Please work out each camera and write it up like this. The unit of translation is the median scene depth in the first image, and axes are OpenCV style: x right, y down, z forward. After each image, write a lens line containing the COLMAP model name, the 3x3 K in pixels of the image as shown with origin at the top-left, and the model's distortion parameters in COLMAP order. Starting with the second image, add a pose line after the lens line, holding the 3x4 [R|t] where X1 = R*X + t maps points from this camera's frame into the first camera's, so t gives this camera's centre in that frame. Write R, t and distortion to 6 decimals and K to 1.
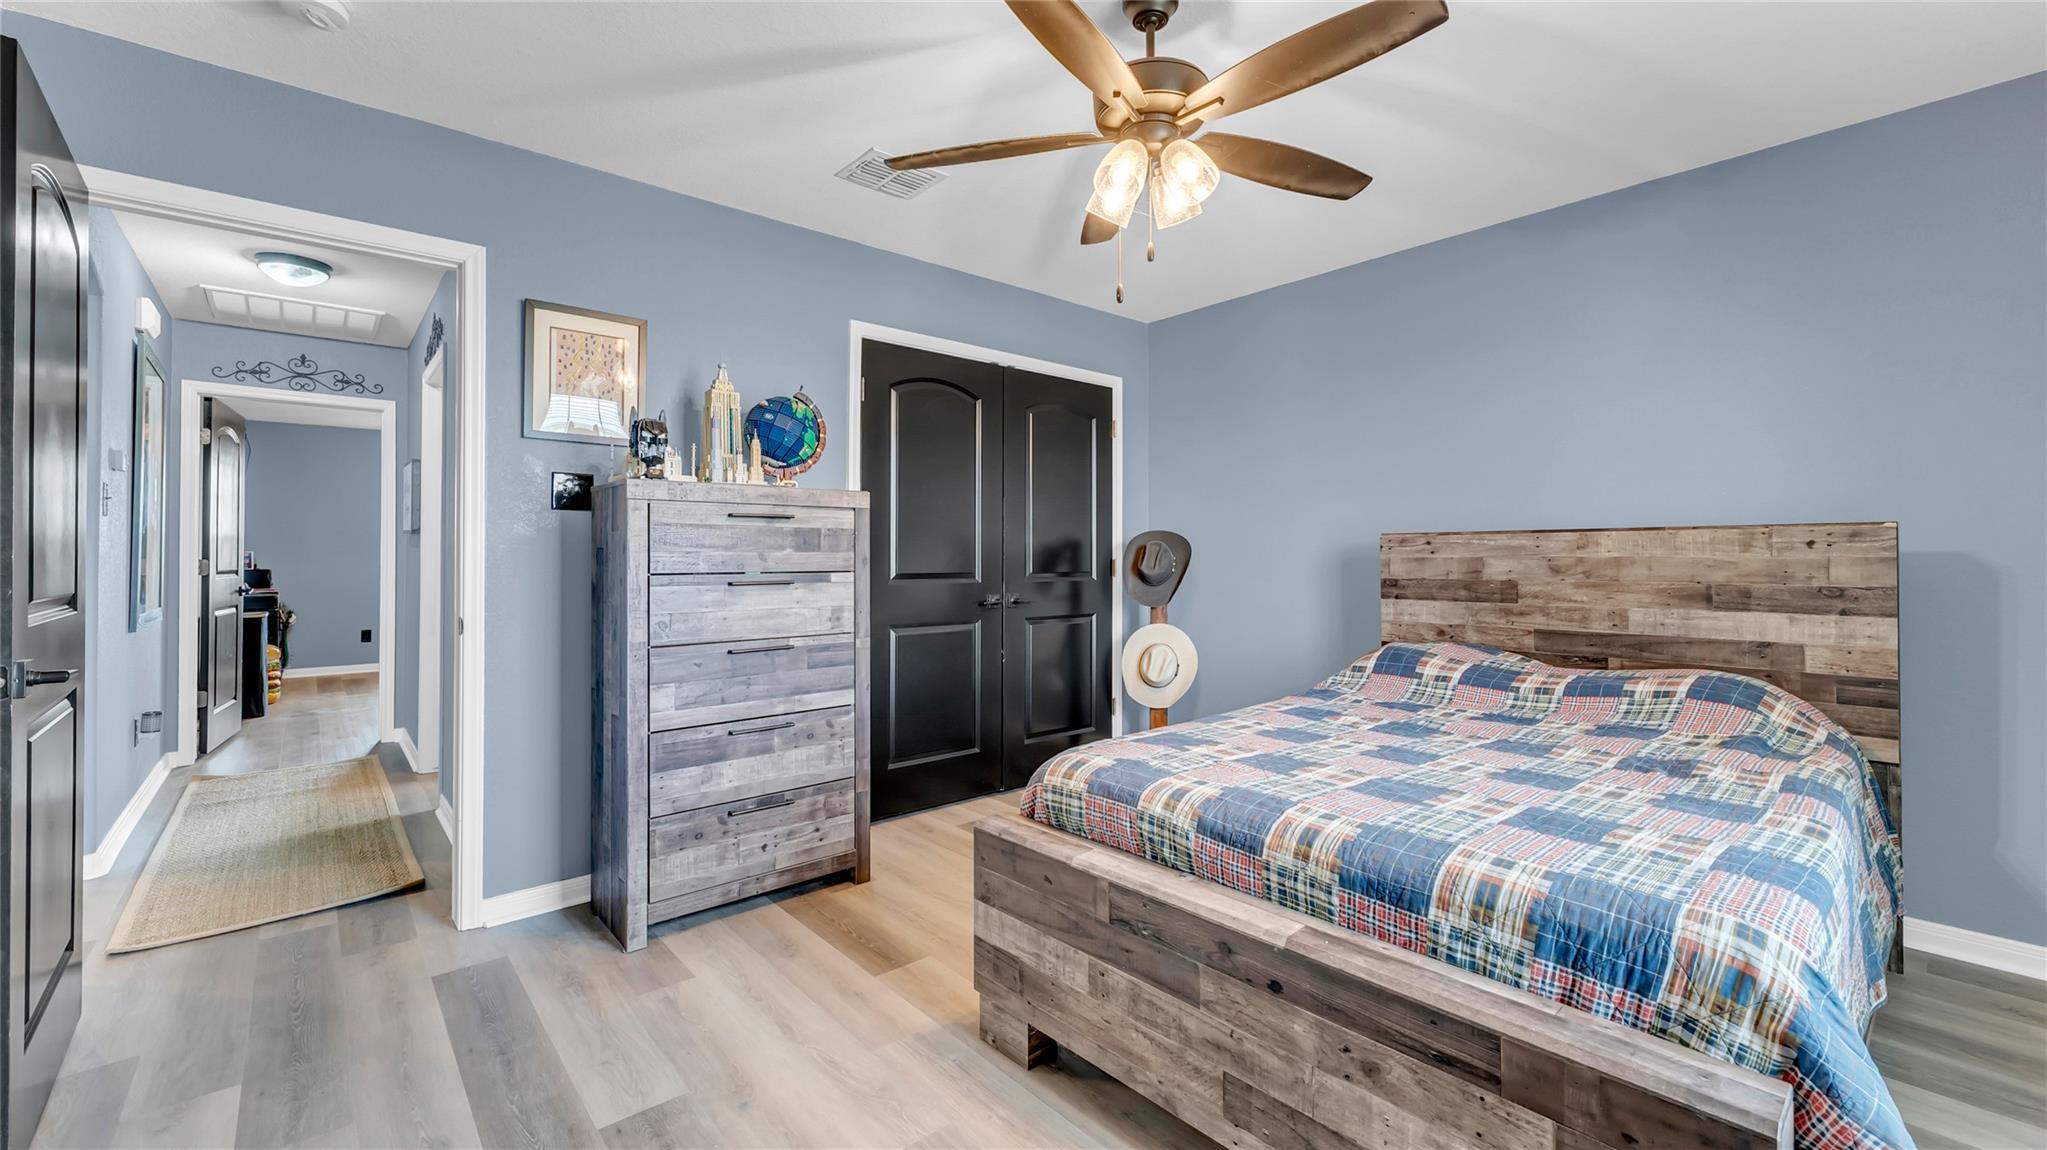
lens RADIAL K [[828.9, 0, 1024.4], [0, 828.9, 552.5], [0, 0, 1]] dist [0.000944, 0.000085]
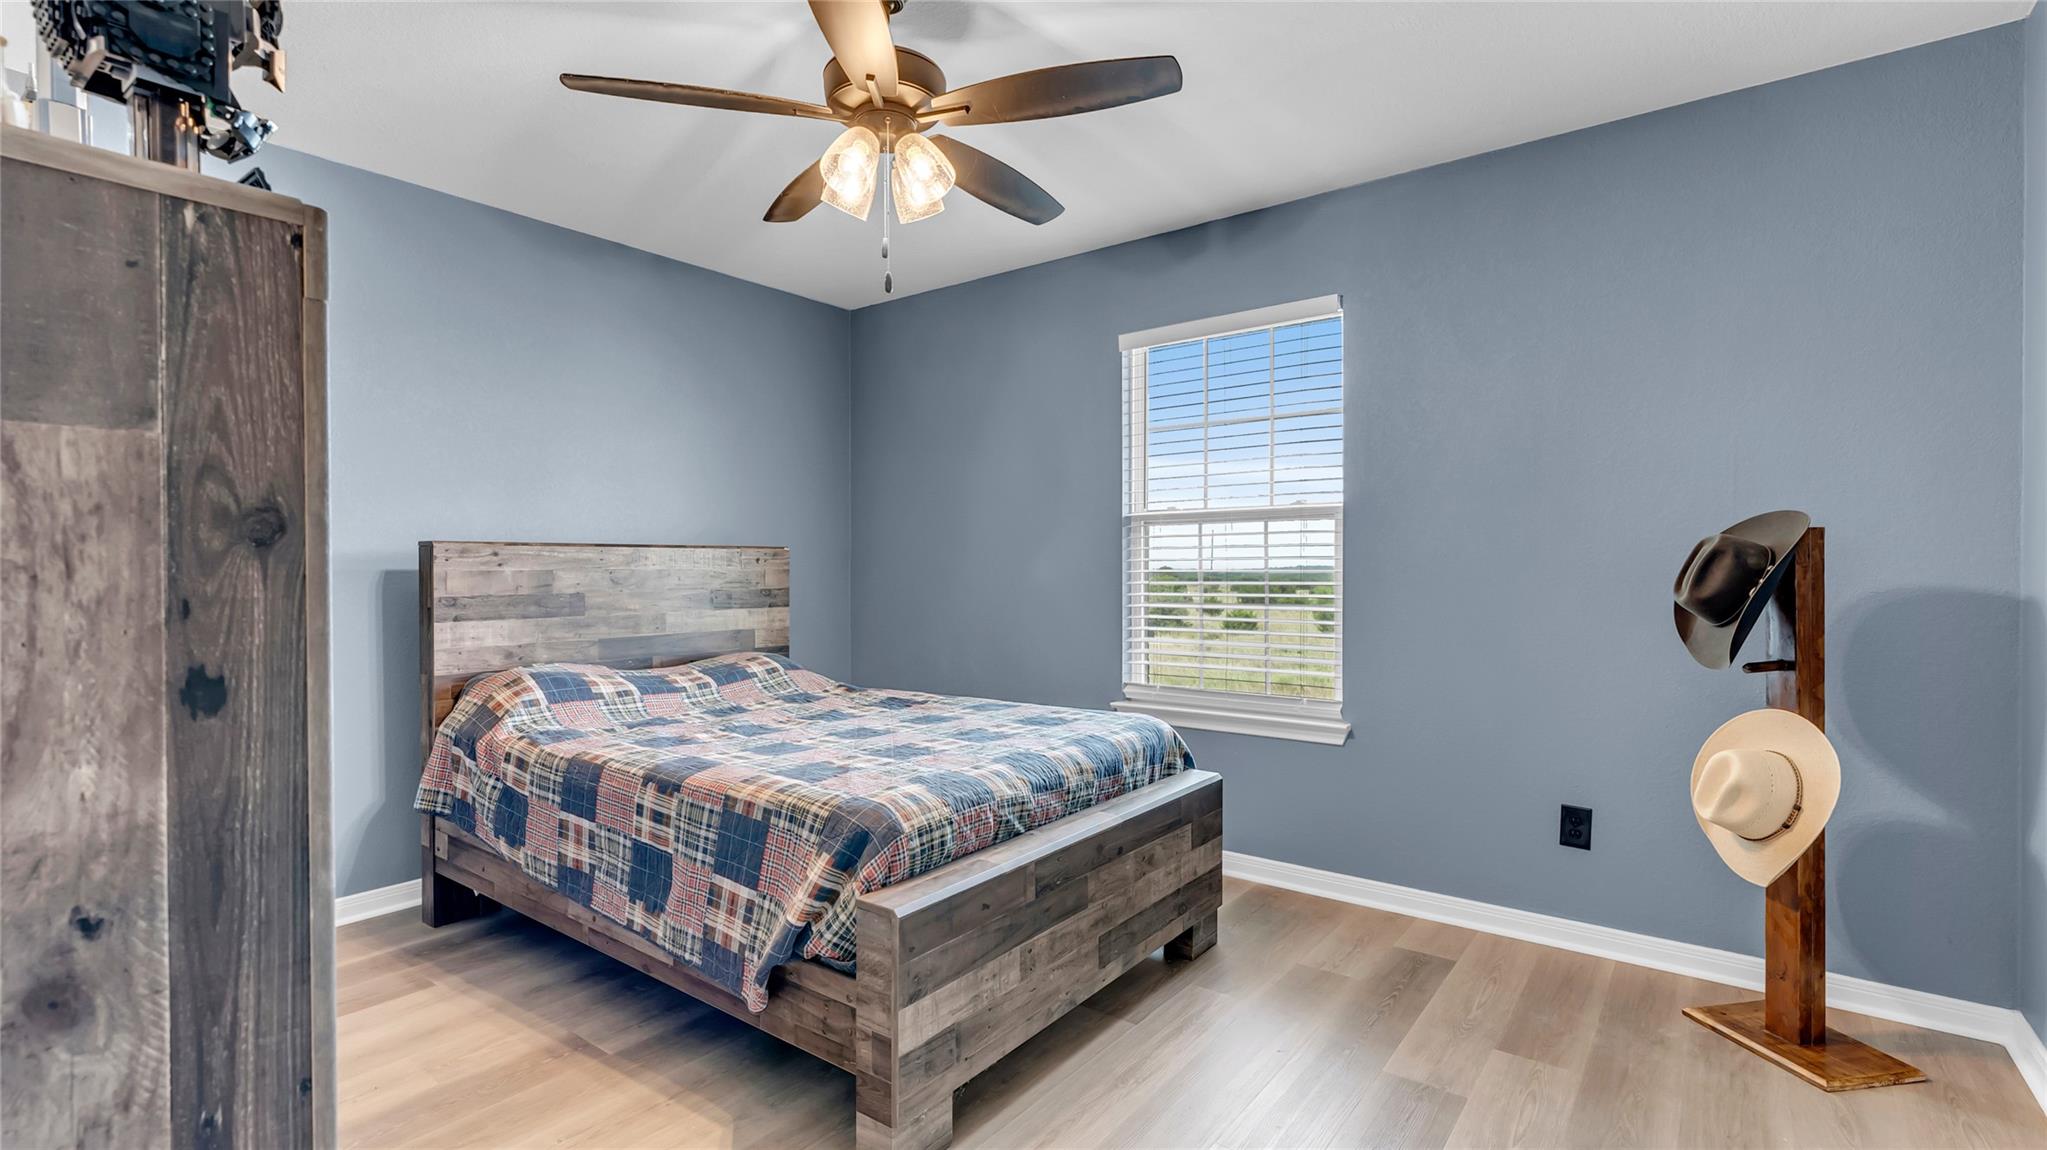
lens RADIAL K [[914.3, 0, 1023.5], [0, 914.3, 575.0], [0, 0, 1]] dist [-0.001177, -0.000032]
pose [[-0.194296, -0.006126, 0.980924, -0.687857], [-0.002424, 0.999980, 0.005765, 0.004670], [-0.980940, -0.001257, -0.194307, 0.791148]]
